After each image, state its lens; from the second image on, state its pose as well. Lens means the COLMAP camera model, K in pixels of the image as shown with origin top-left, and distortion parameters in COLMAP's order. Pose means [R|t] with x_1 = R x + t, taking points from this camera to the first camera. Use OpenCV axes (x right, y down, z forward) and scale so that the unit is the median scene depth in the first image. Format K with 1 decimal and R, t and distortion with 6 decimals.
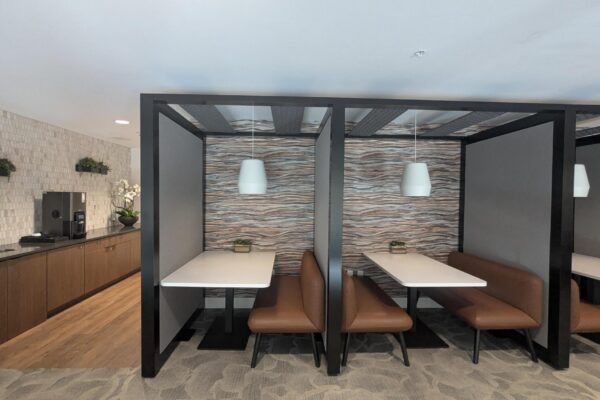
lens RADIAL K [[281.2, 0, 300.0], [0, 281.2, 200.0], [0, 0, 1]] dist [-0.003305, 0.000524]
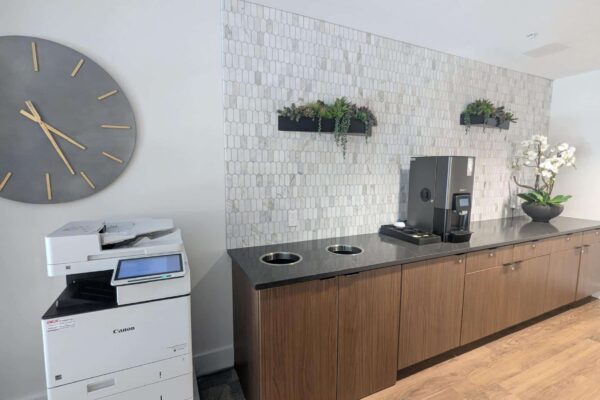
lens RADIAL K [[281.2, 0, 300.0], [0, 281.2, 200.0], [0, 0, 1]] dist [-0.003305, 0.000524]
pose [[0.375818, 0.090117, -0.922301, -0.377252], [-0.012793, 0.995670, 0.092073, 0.009075], [0.926605, -0.022803, 0.375344, 0.476111]]
